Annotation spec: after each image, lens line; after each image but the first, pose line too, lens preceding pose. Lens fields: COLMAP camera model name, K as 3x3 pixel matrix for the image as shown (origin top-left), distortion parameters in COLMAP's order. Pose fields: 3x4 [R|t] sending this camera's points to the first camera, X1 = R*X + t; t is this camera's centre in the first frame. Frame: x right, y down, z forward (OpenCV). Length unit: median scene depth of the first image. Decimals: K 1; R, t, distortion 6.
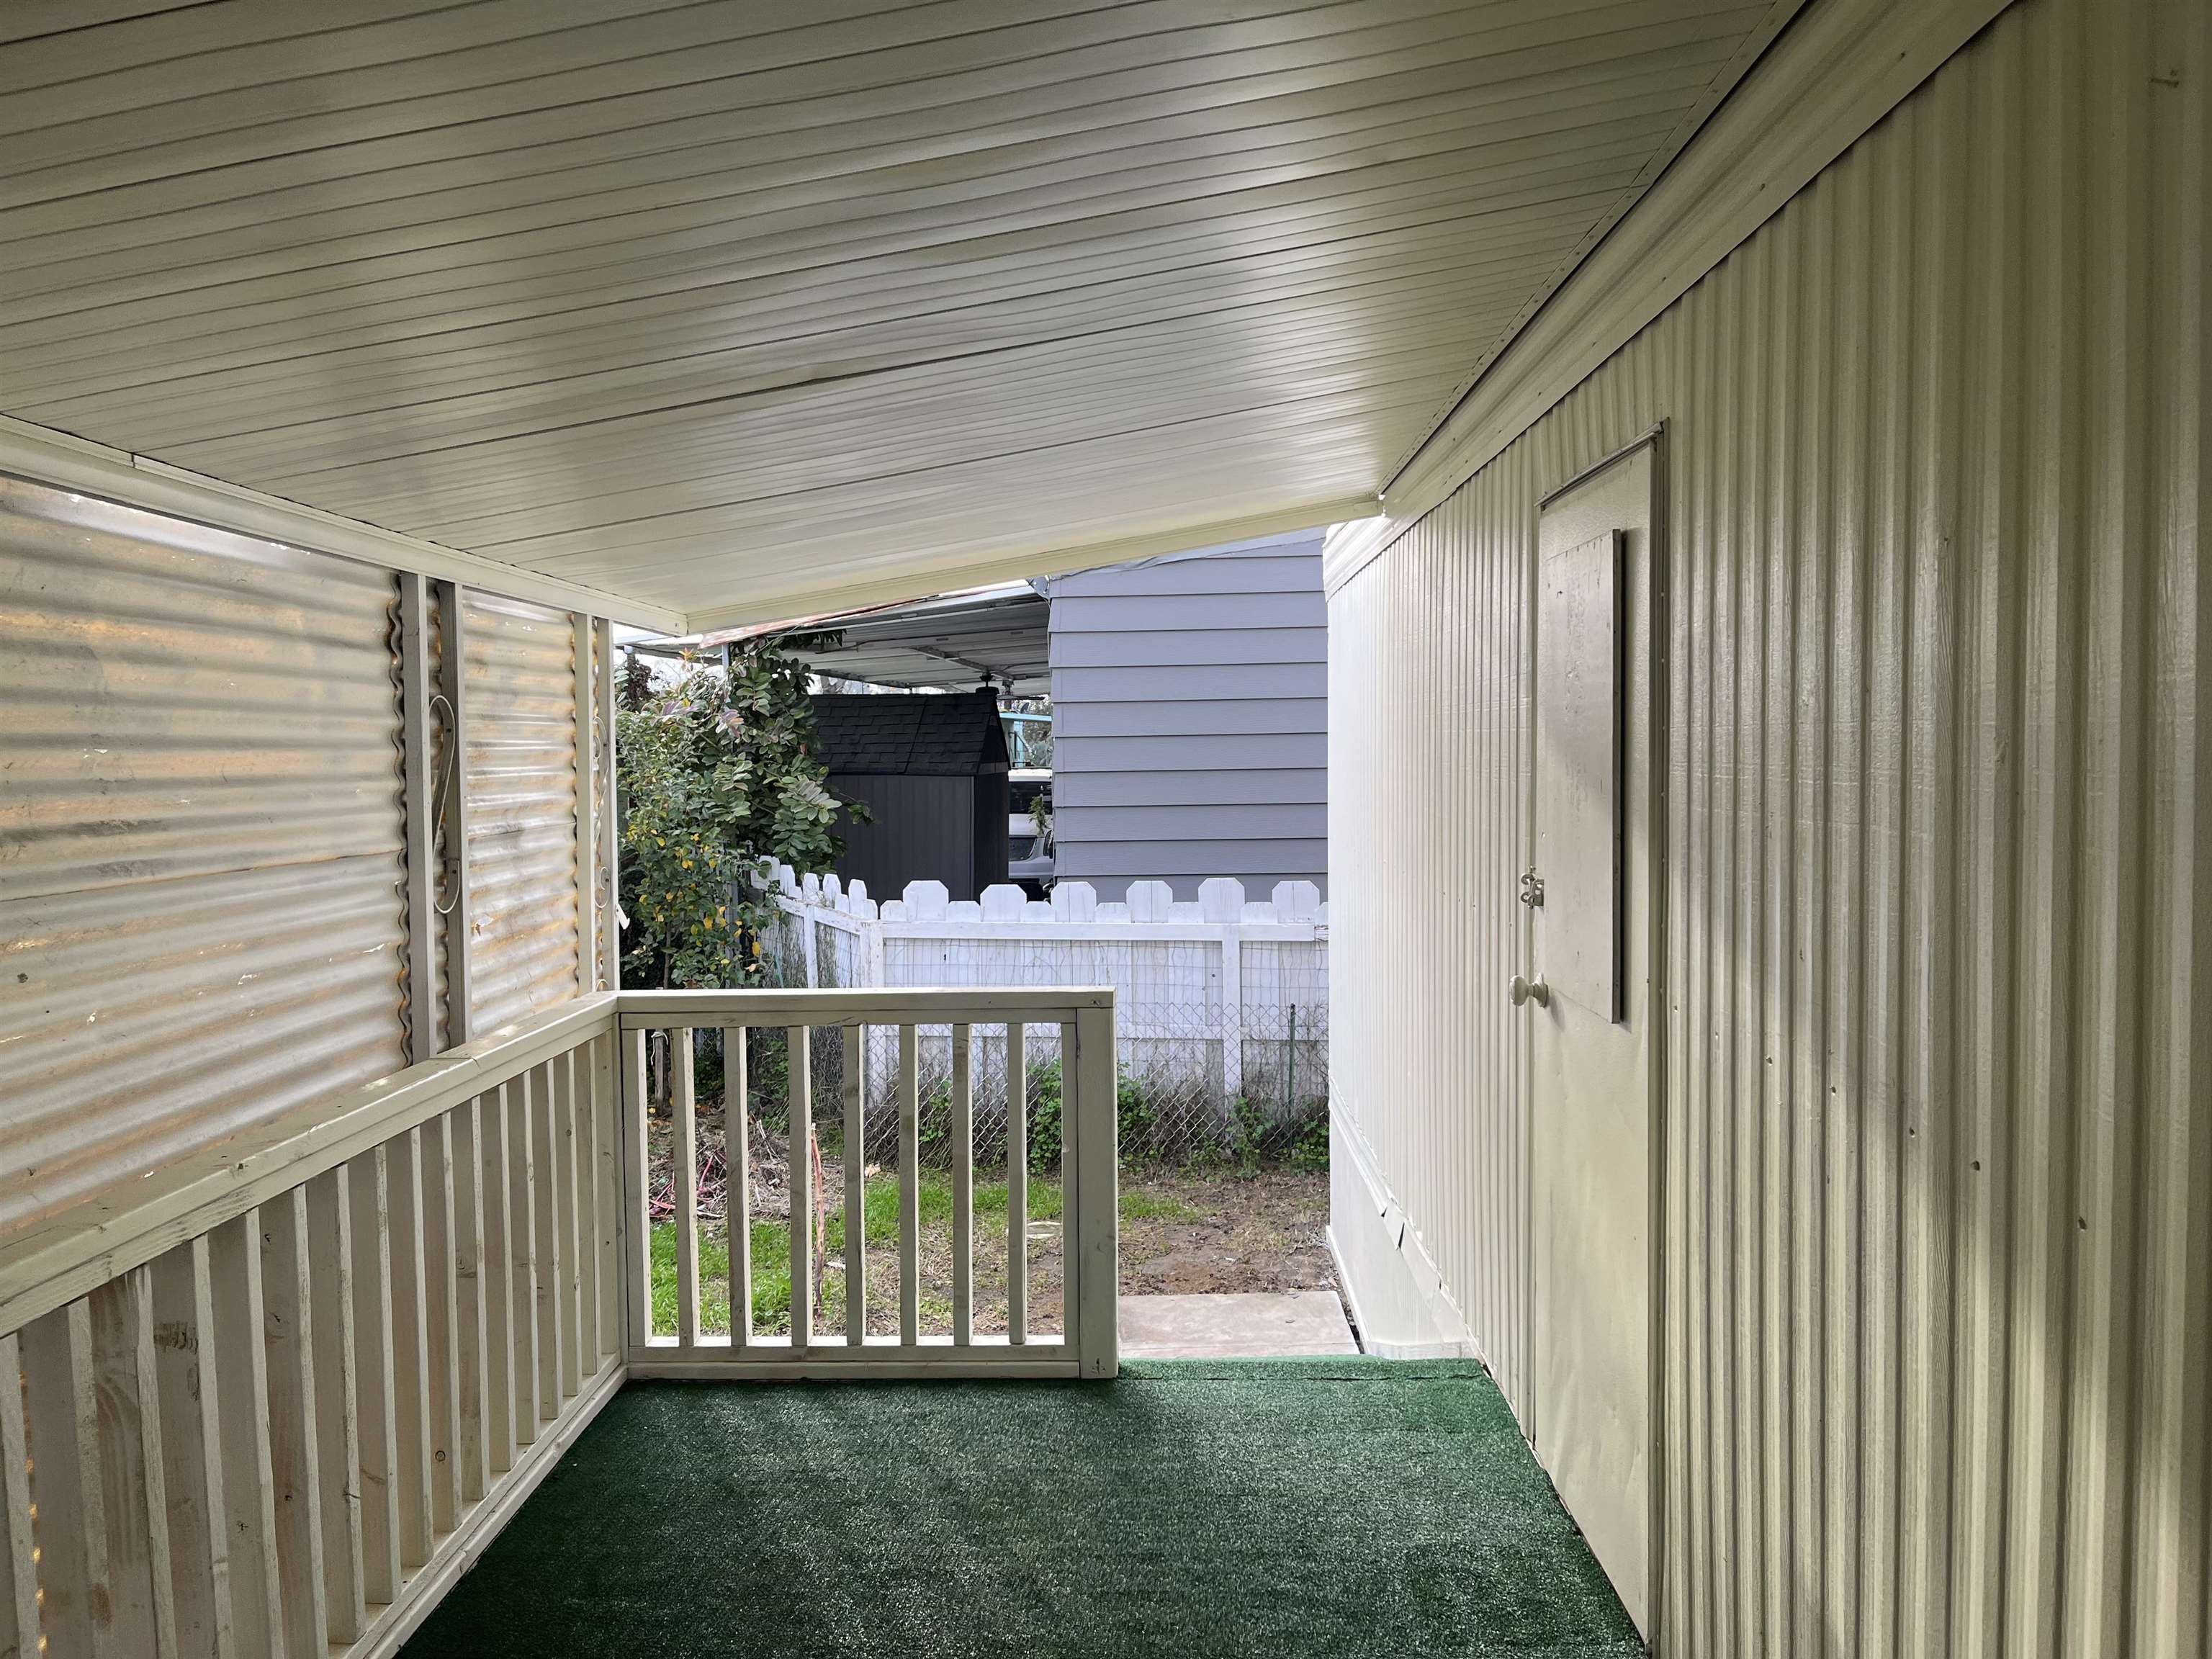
lens RADIAL K [[1545.3, 0, 1121.4], [0, 1545.3, 836.4], [0, 0, 1]] dist [0.030420, -0.056568]
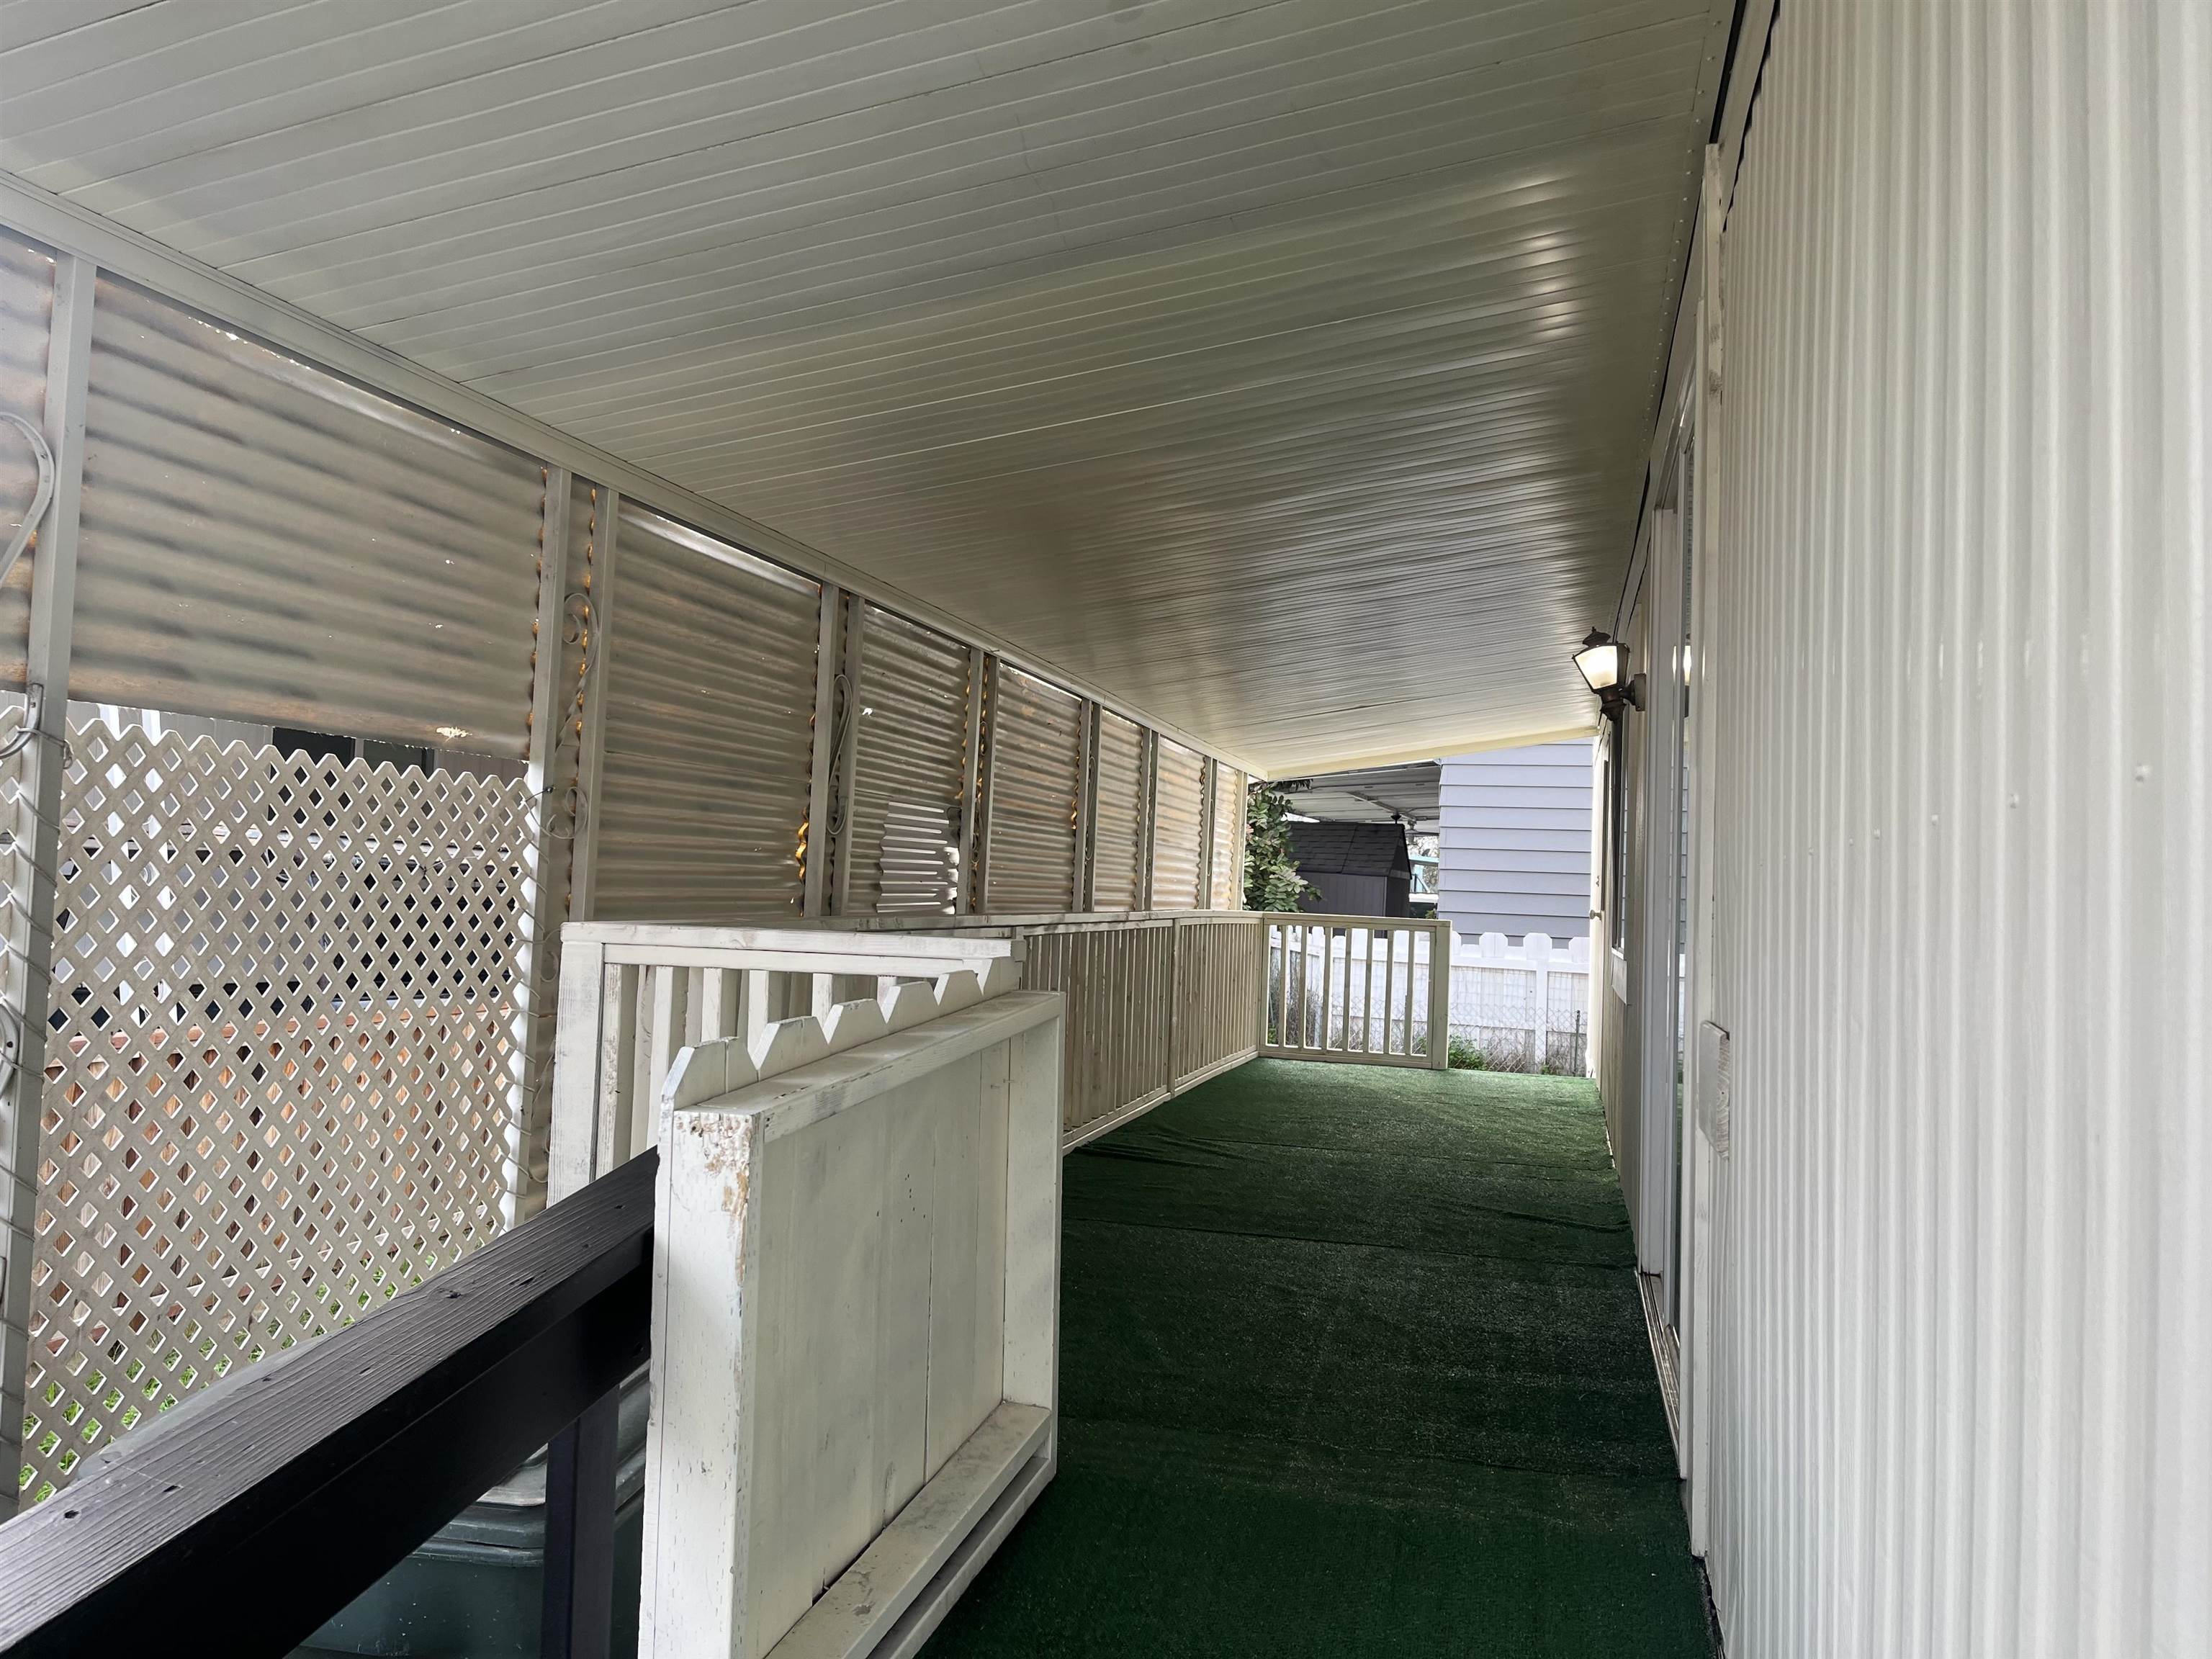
lens RADIAL K [[1545.3, 0, 1121.4], [0, 1545.3, 836.4], [0, 0, 1]] dist [0.030420, -0.056568]
pose [[0.966266, 0.035379, -0.255104, 0.052986], [-0.060256, 0.994084, -0.090370, 0.101191], [0.250397, 0.102693, 0.962681, -0.732460]]
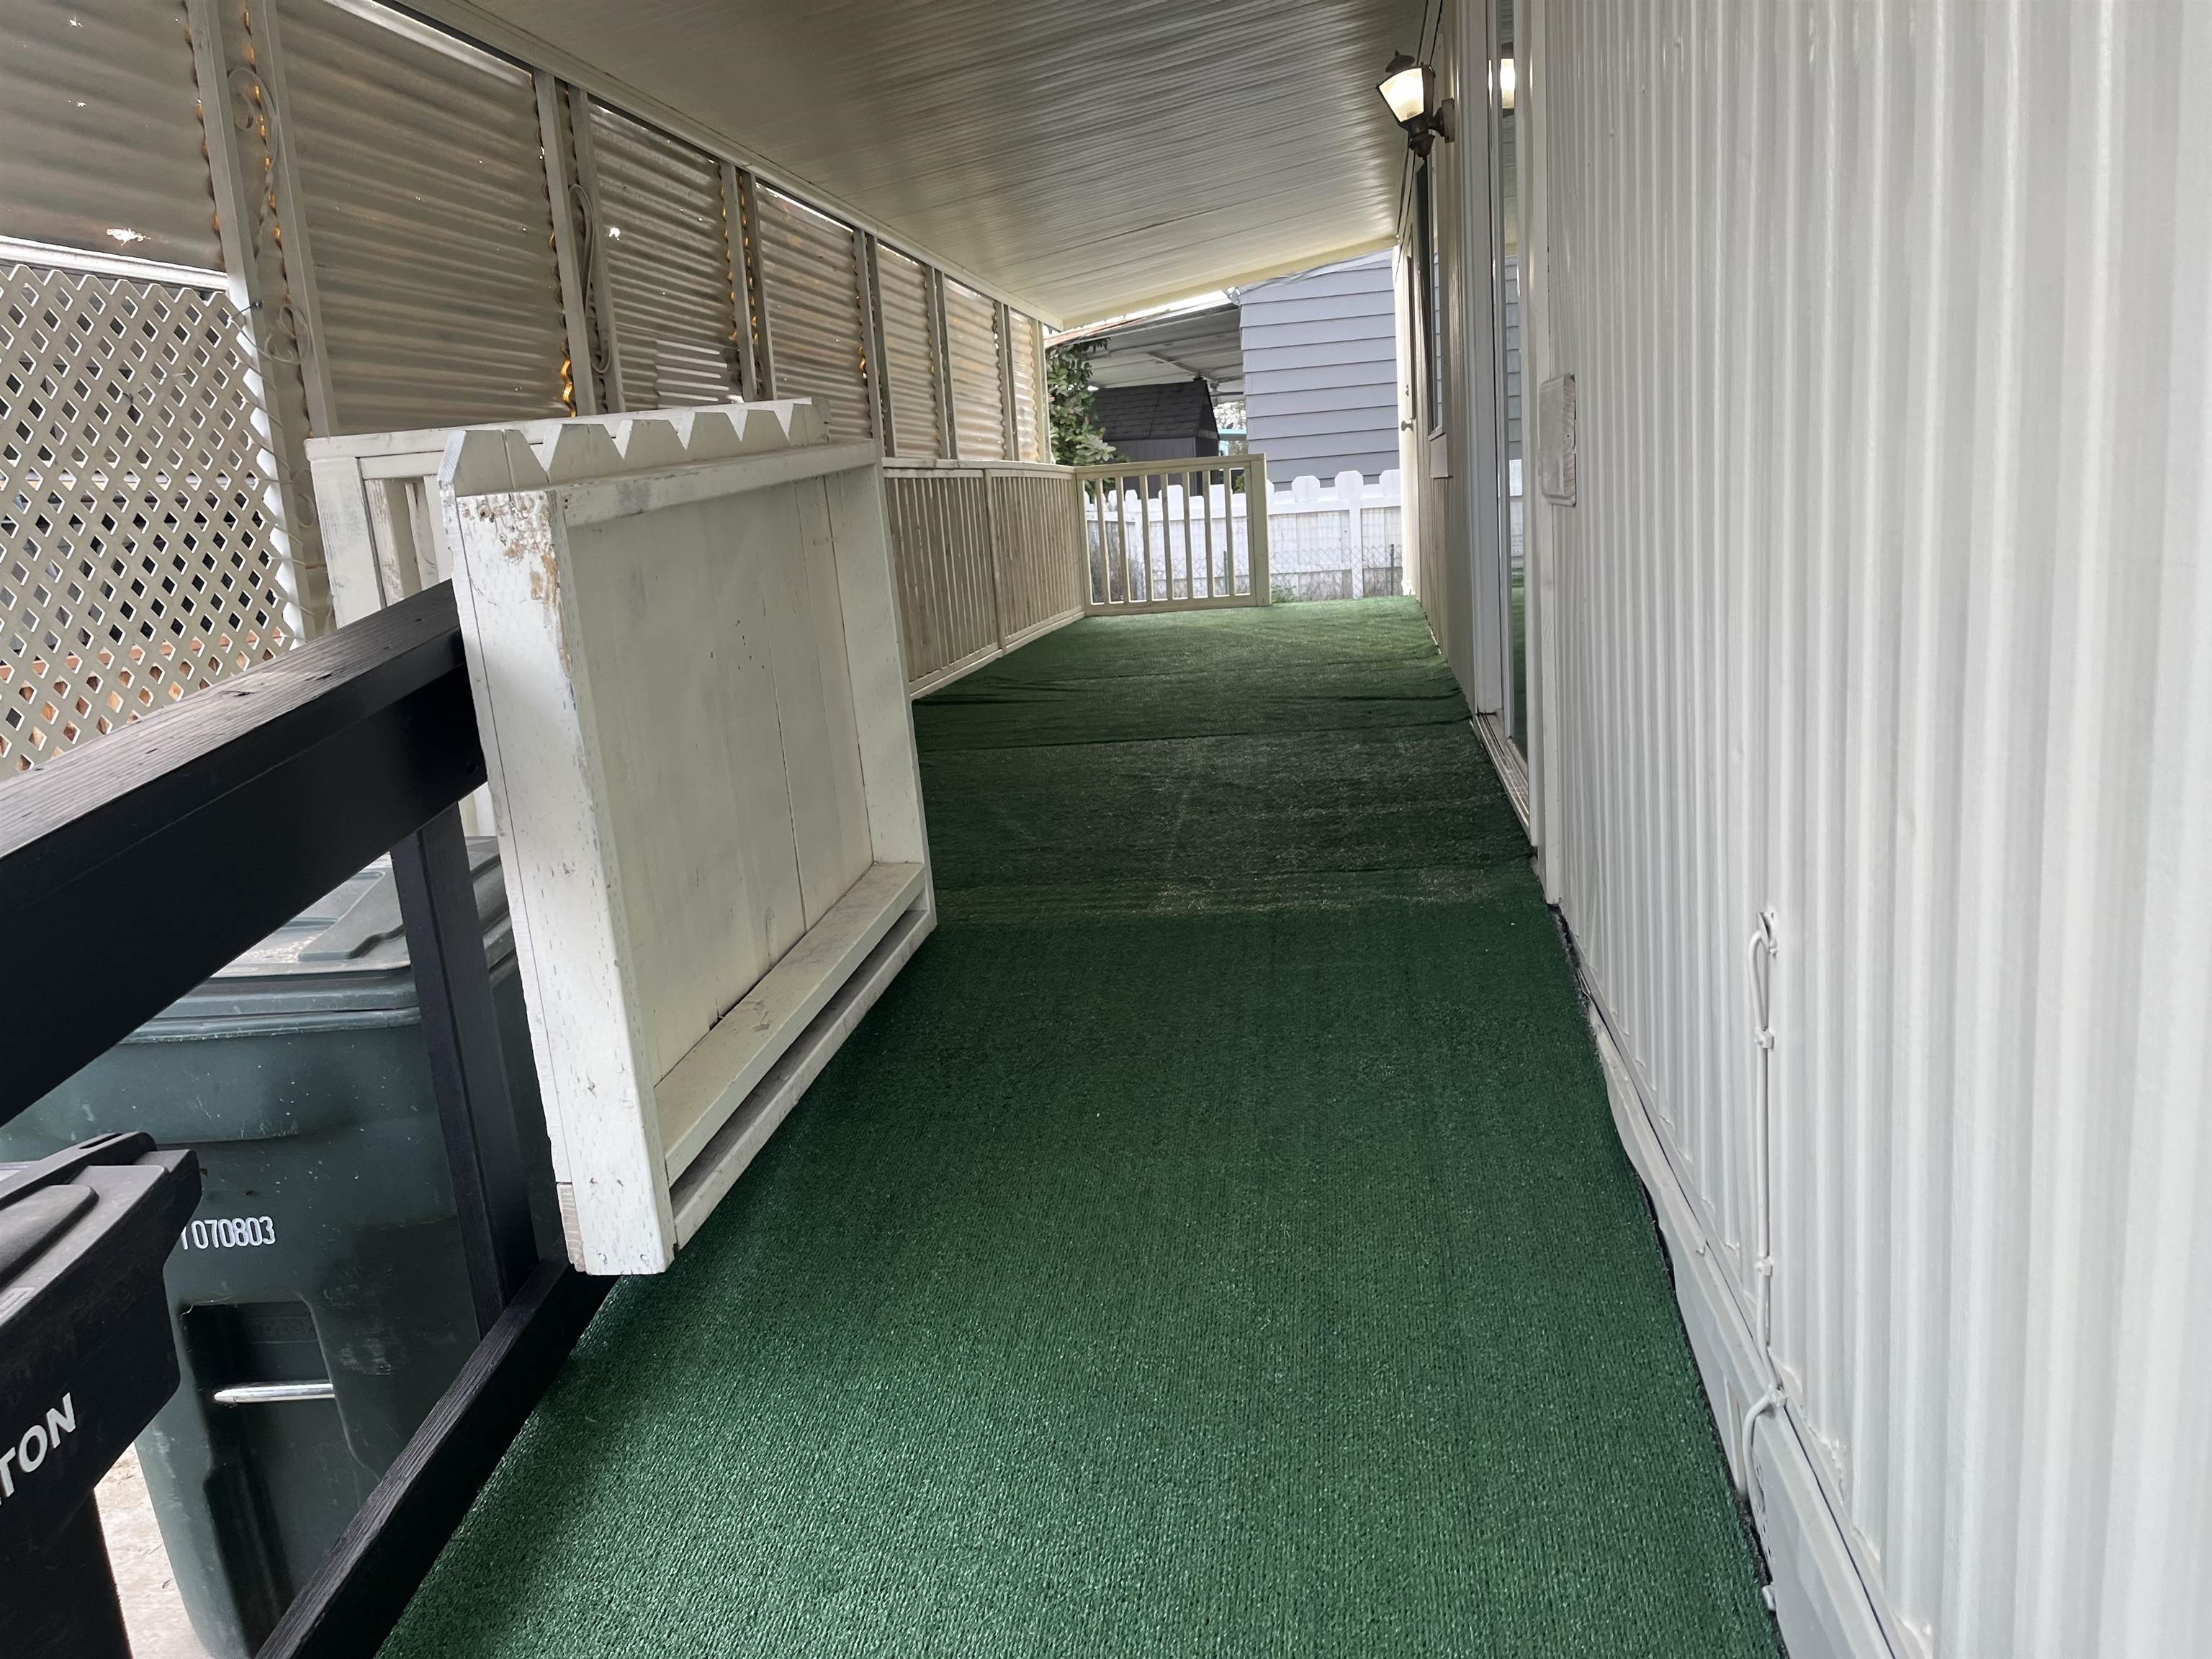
lens RADIAL K [[1545.3, 0, 1121.4], [0, 1545.3, 836.4], [0, 0, 1]] dist [0.030420, -0.056568]
pose [[0.989357, -0.030246, -0.142331, 0.047933], [0.053135, 0.985705, 0.159883, 0.134352], [0.135460, -0.165744, 0.976821, -0.722215]]
